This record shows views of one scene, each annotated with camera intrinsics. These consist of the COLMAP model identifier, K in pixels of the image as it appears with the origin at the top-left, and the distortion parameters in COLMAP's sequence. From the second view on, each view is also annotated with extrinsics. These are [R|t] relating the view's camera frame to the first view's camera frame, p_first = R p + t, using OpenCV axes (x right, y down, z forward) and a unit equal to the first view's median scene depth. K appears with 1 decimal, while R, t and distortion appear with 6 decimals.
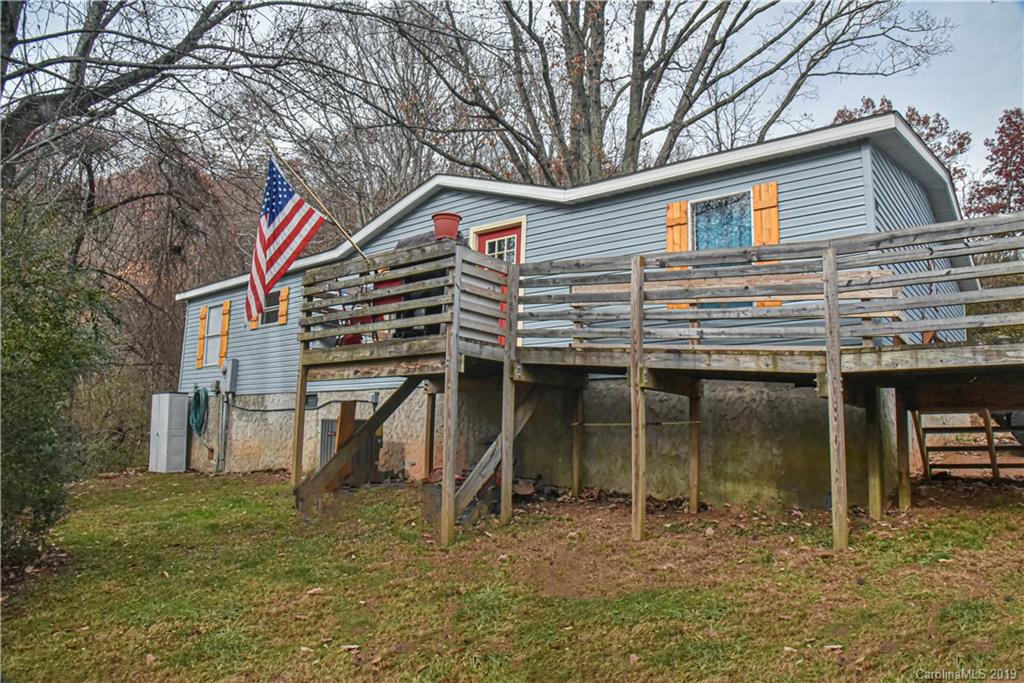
lens RADIAL K [[696.5, 0, 512.0], [0, 696.5, 341.5], [0, 0, 1]] dist [-0.068424, 0.002040]
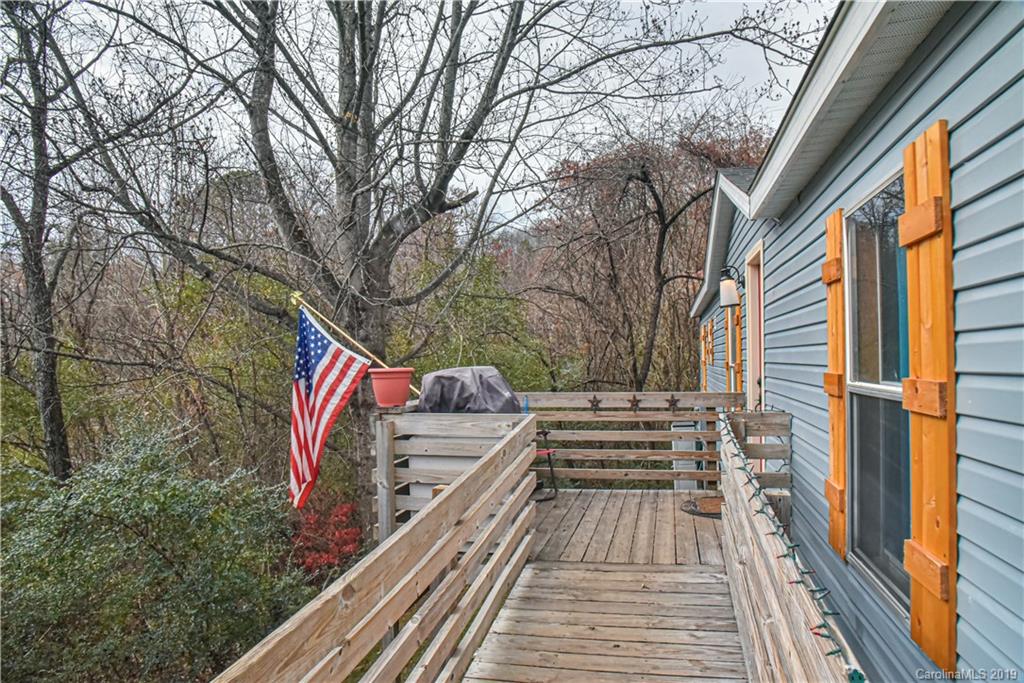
lens RADIAL K [[707.7, 0, 512.0], [0, 707.7, 341.5], [0, 0, 1]] dist [-0.080219, 0.000347]
pose [[0.451374, -0.056882, -0.890520, 0.547407], [0.160083, 0.986938, 0.018100, -0.196355], [0.877858, -0.150727, 0.454584, 0.796857]]
